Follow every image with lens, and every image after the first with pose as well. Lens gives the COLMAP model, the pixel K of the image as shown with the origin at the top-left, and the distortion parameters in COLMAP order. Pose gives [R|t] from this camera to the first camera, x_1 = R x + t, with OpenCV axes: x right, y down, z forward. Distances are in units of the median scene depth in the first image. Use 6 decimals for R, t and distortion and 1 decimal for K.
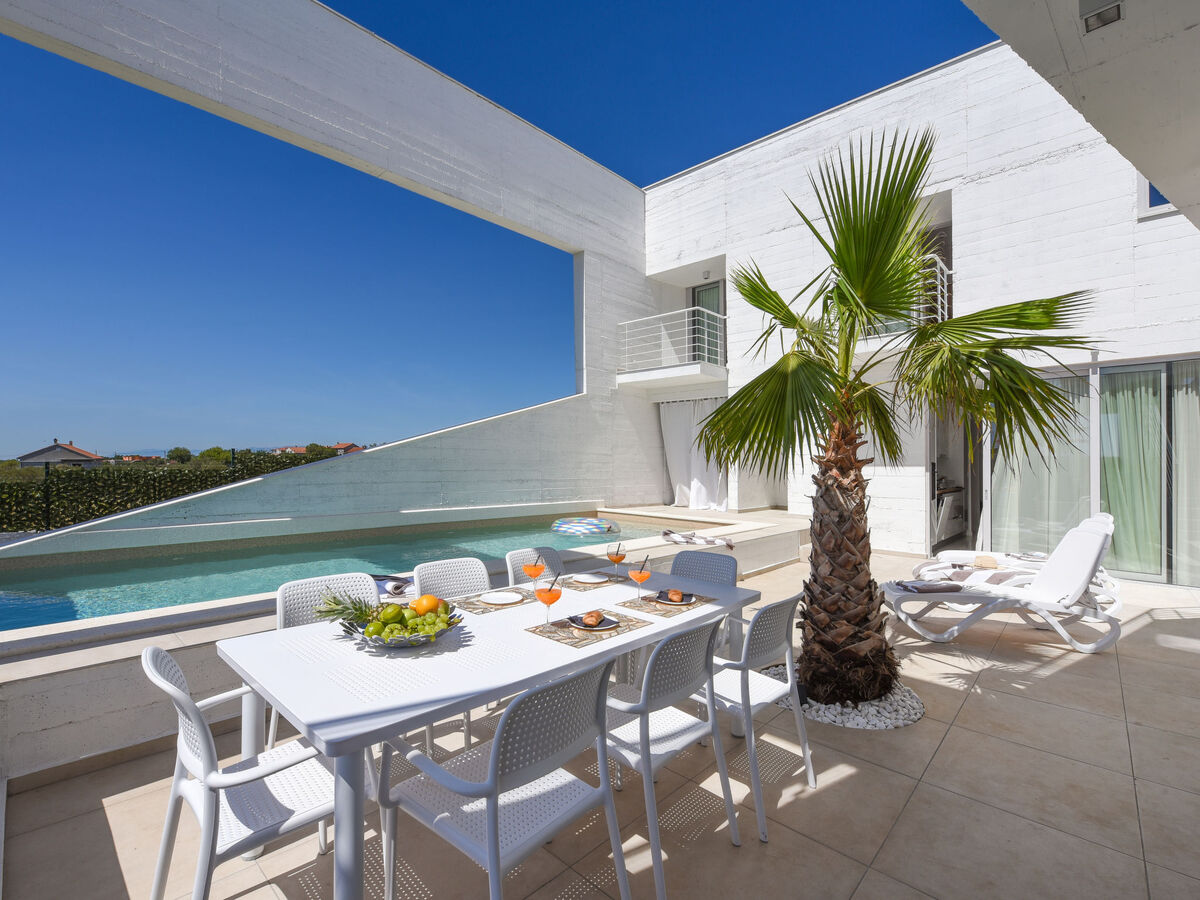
lens RADIAL K [[542.8, 0, 593.1], [0, 542.8, 467.8], [0, 0, 1]] dist [-0.012429, 0.000457]
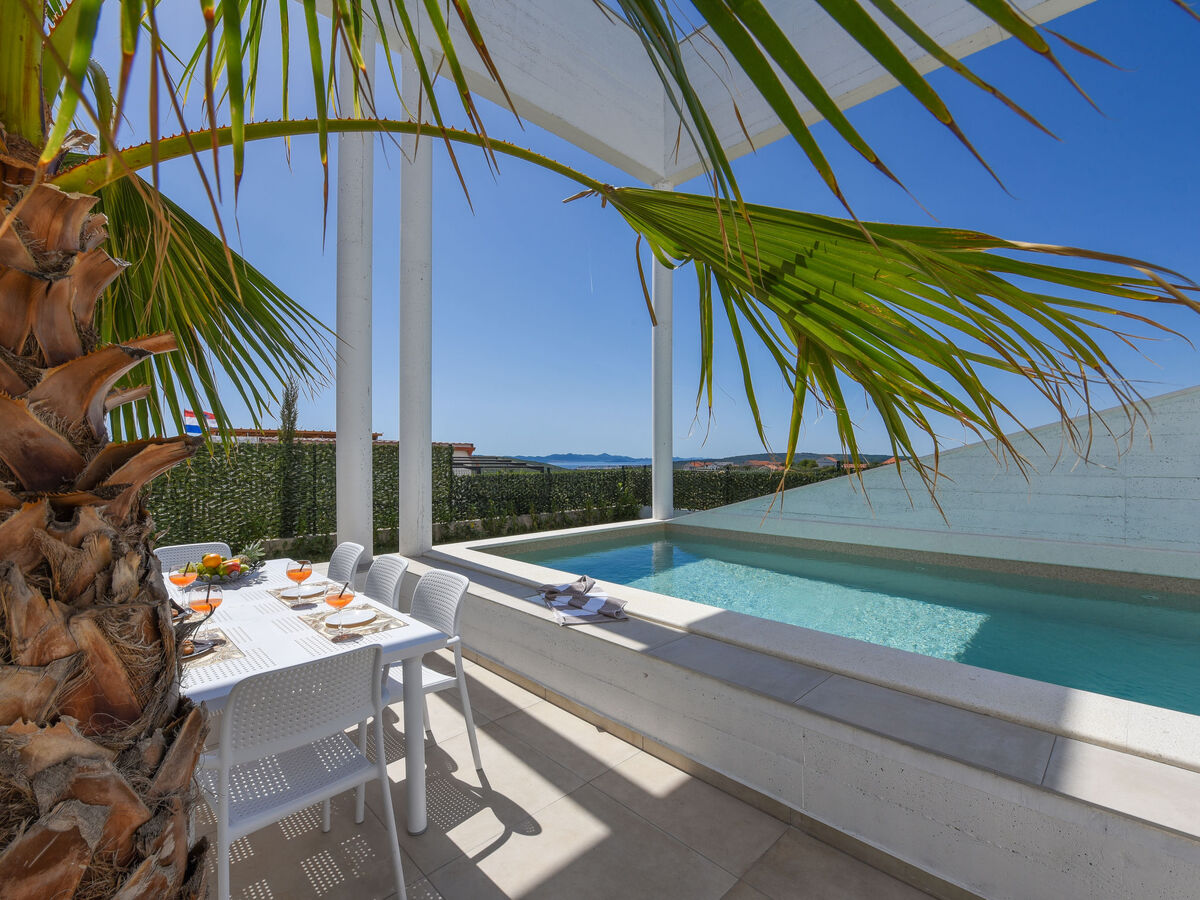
lens RADIAL K [[532.2, 0, 601.1], [0, 532.2, 452.7], [0, 0, 1]] dist [-0.021255, -0.000689]
pose [[-0.019568, -0.017382, -0.999657, 0.219571], [-0.005859, 0.999834, -0.017270, -0.005841], [0.999791, 0.005519, -0.019666, 0.423552]]
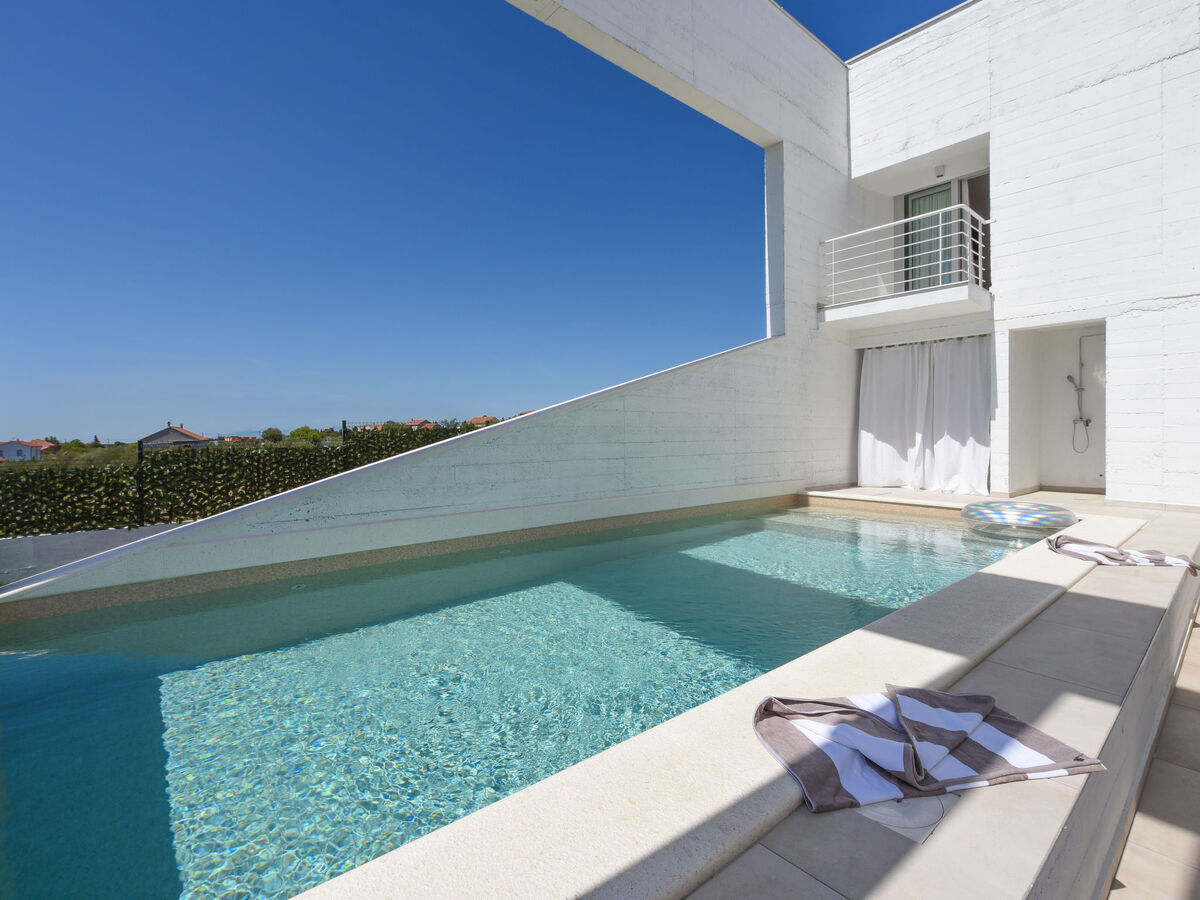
lens RADIAL K [[549.2, 0, 574.2], [0, 549.2, 452.4], [0, 0, 1]] dist [-0.044032, 0.005456]
pose [[0.989526, -0.014302, -0.143647, -0.212597], [0.017131, 0.999683, 0.018474, 0.002725], [0.143338, -0.020741, 0.989456, 0.245659]]
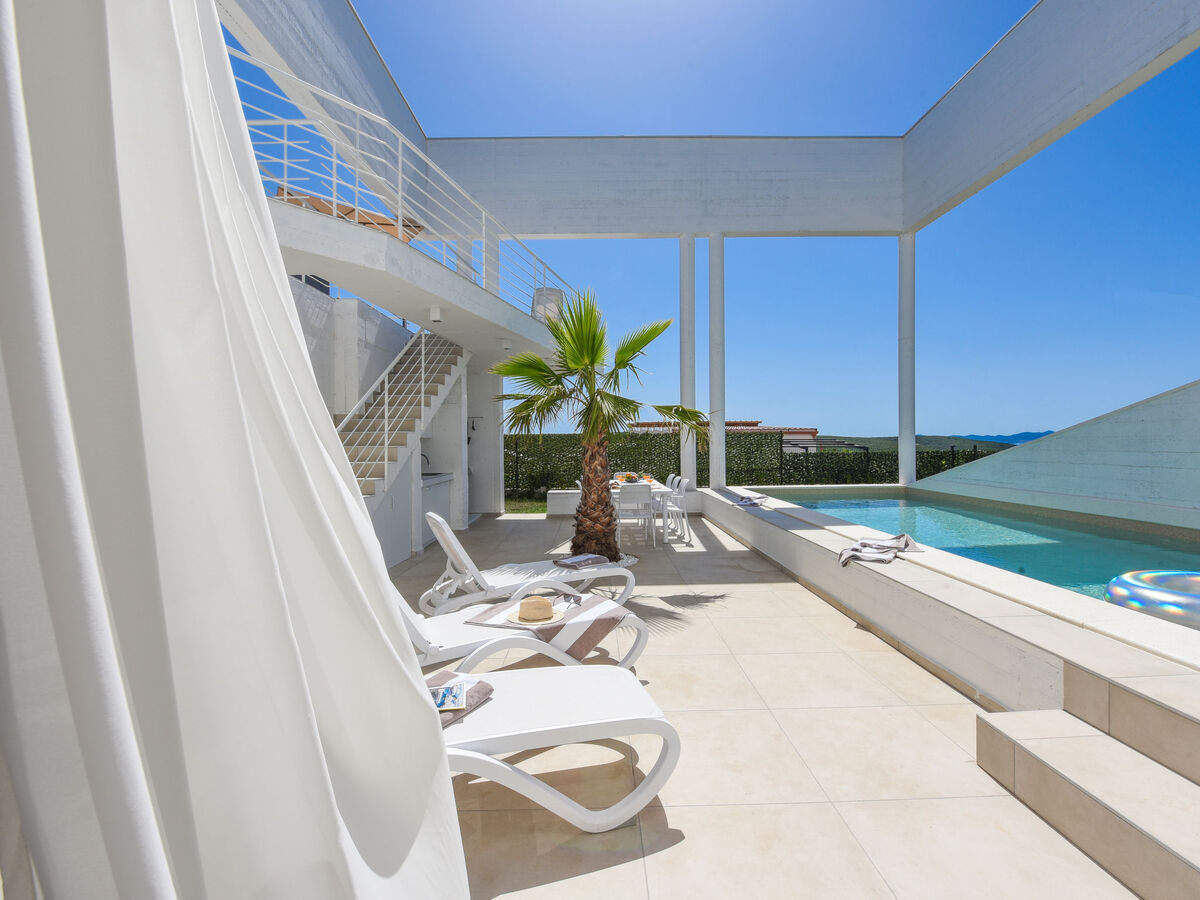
lens RADIAL K [[540.7, 0, 601.9], [0, 540.7, 452.8], [0, 0, 1]] dist [-0.008840, -0.000184]
pose [[-0.702689, 0.014621, -0.711347, 0.641807], [0.000859, 0.999806, 0.019702, -0.006424], [0.711497, 0.013233, -0.702565, 0.845943]]
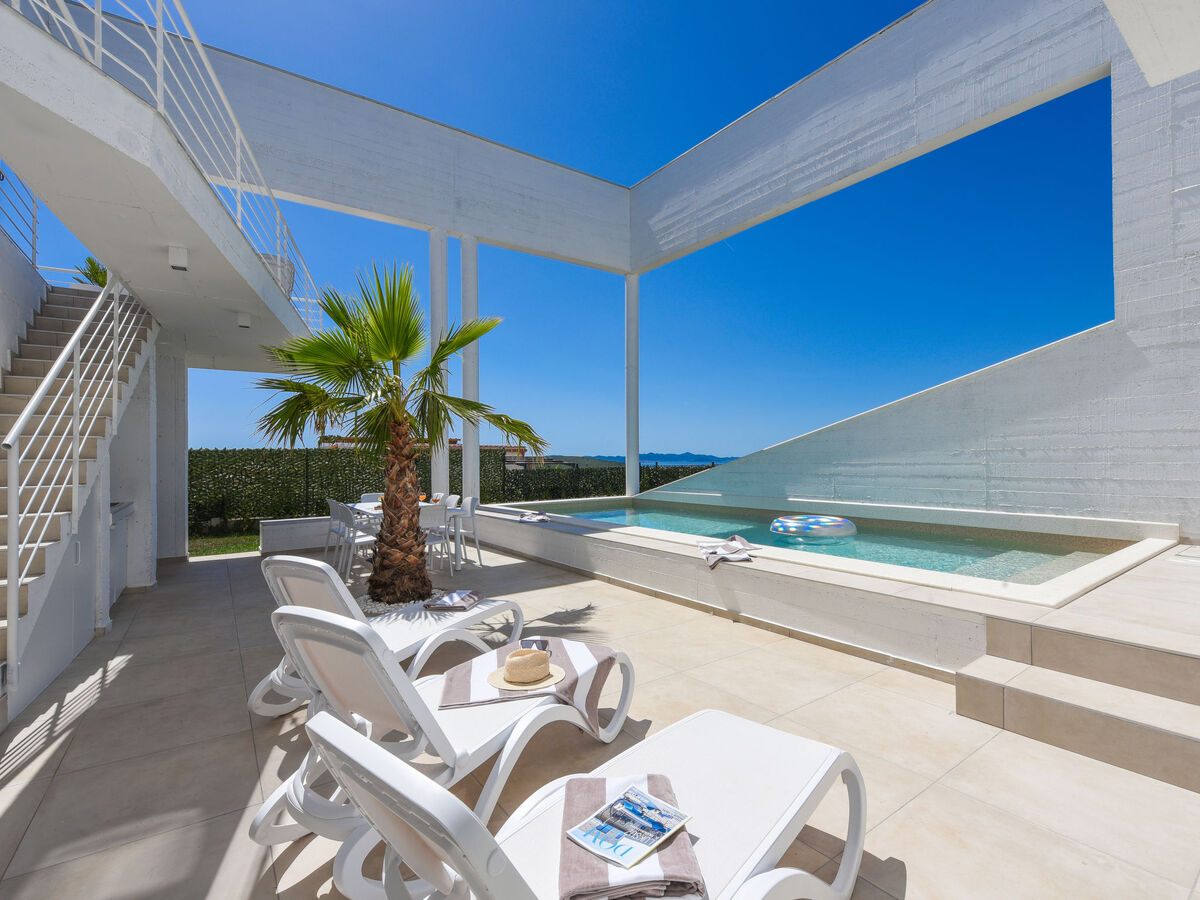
lens RADIAL K [[552.1, 0, 594.9], [0, 552.1, 457.7], [0, 0, 1]] dist [-0.003810, -0.000737]
pose [[-0.179195, -0.006326, -0.983793, 0.685135], [0.002508, 0.999973, -0.006887, 0.001600], [0.983810, -0.003702, -0.179175, 0.650706]]
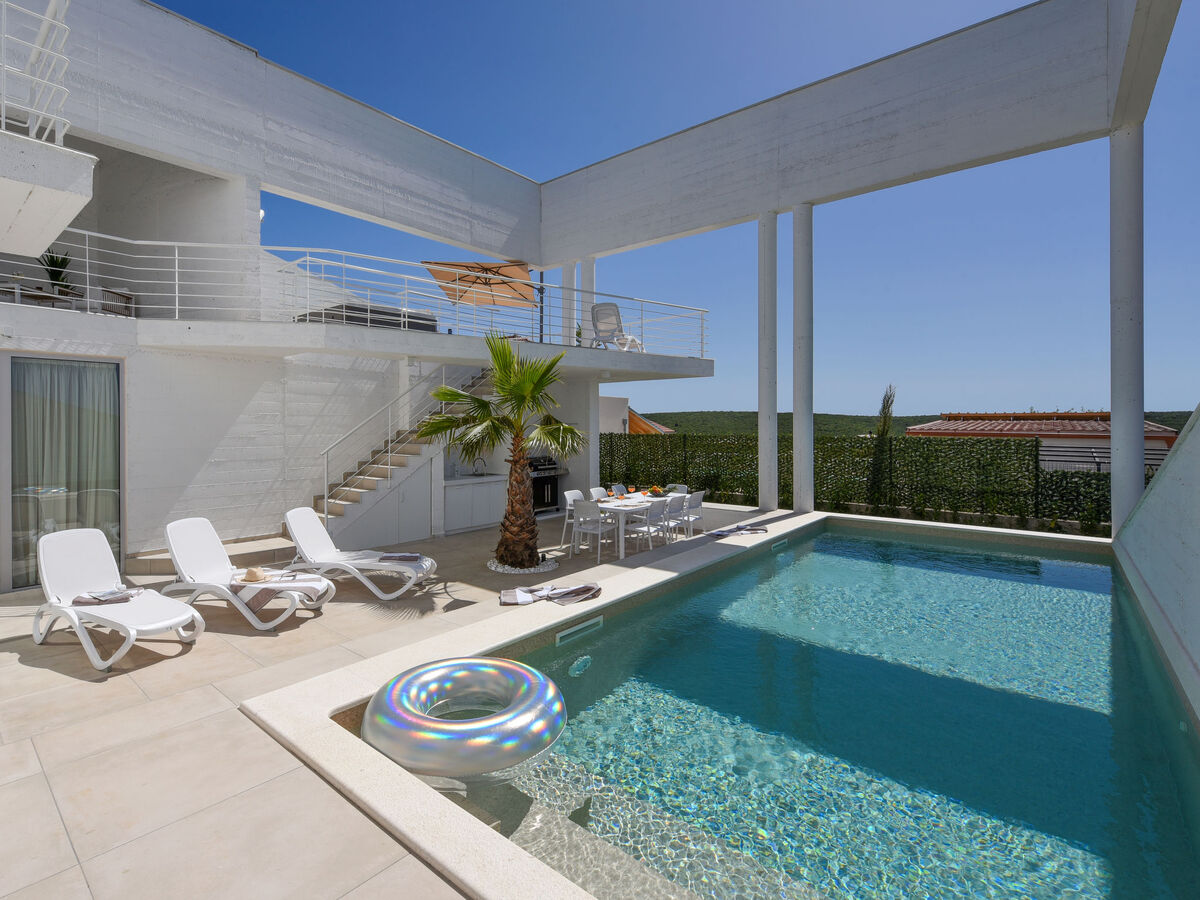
lens RADIAL K [[576.7, 0, 566.8], [0, 576.7, 420.0], [0, 0, 1]] dist [-0.009643, -0.000876]
pose [[-0.998780, -0.010265, -0.048311, 0.121522], [-0.010306, 0.999947, 0.000598, -0.065270], [0.048303, 0.001095, -0.998832, 1.184710]]
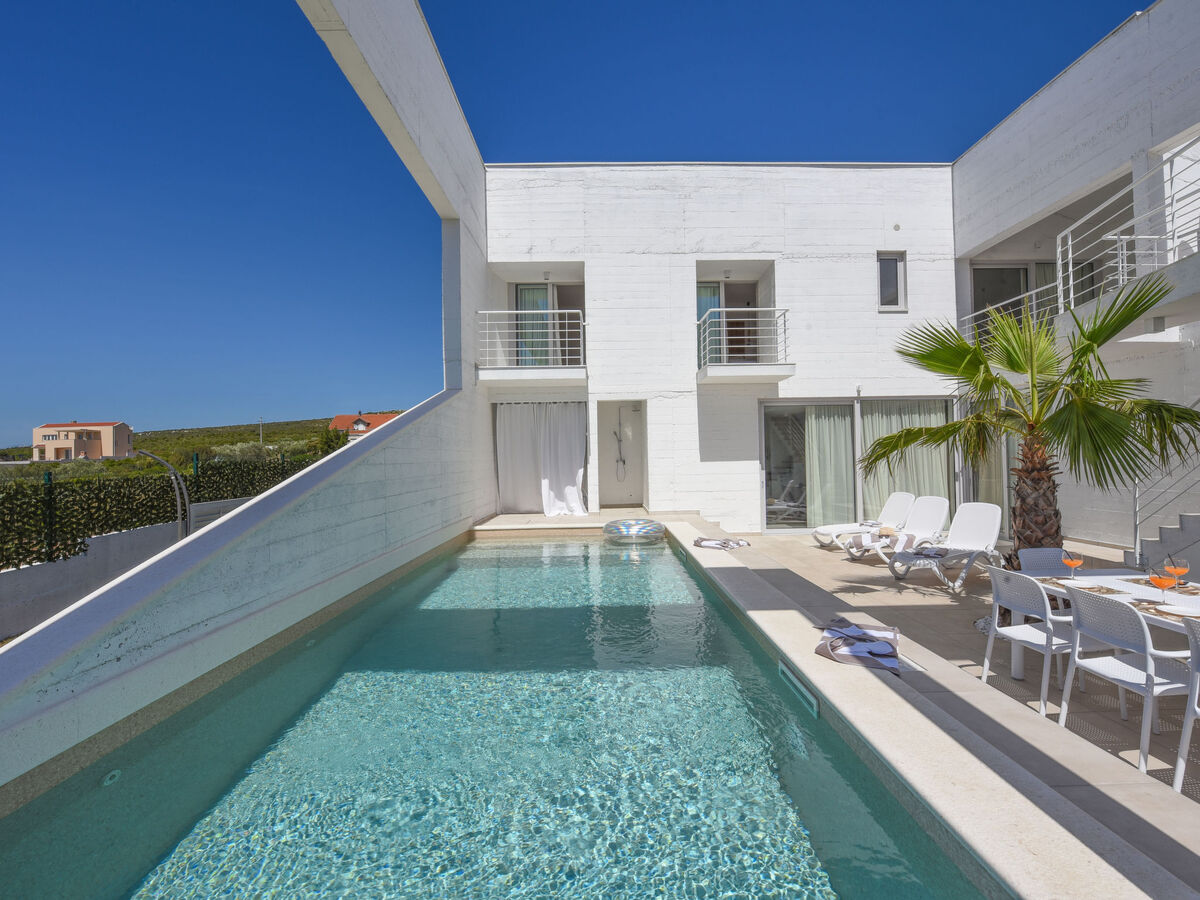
lens RADIAL K [[547.9, 0, 600.0], [0, 547.9, 450.0], [0, 0, 1]] dist [-0.005957, -0.000164]
pose [[0.711696, -0.017620, 0.702266, -0.493331], [0.033652, 0.999393, -0.009028, -0.032794], [-0.701681, 0.030058, 0.711857, 0.275890]]
